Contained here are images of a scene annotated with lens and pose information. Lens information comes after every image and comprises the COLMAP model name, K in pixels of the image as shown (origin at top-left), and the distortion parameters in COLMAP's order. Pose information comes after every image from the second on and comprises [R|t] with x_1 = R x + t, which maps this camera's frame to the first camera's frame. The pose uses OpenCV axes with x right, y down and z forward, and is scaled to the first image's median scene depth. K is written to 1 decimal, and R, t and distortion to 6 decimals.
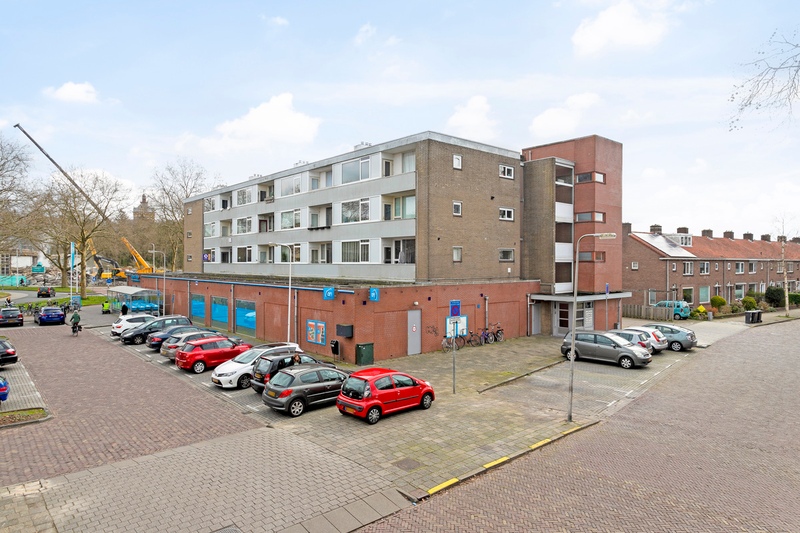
lens RADIAL K [[508.2, 0, 402.6], [0, 508.2, 265.1], [0, 0, 1]] dist [0.003424, 0.000316]
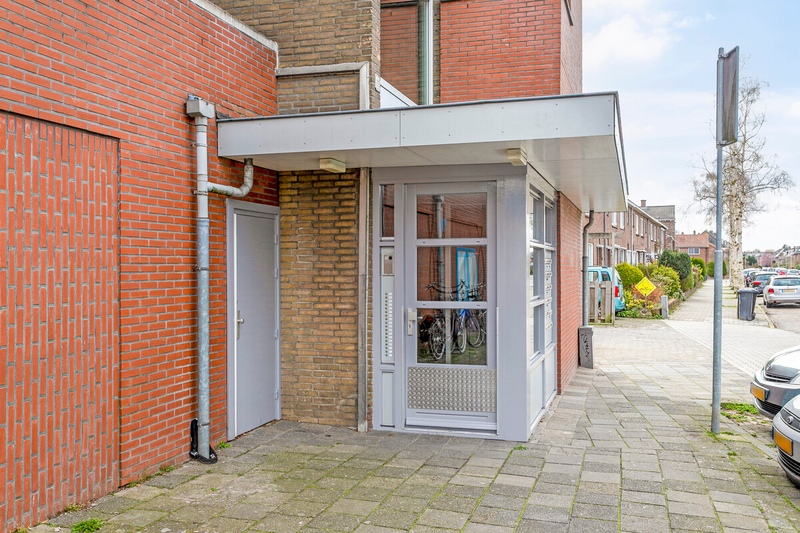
lens RADIAL K [[776.6, 0, 398.8], [0, 776.6, 268.0], [0, 0, 1]] dist [-0.012460, 0.000000]
pose [[0.857518, -0.004633, 0.514433, 0.192266], [0.007201, 0.999970, -0.002996, 0.095334], [-0.514404, 0.006274, 0.857525, 0.814595]]
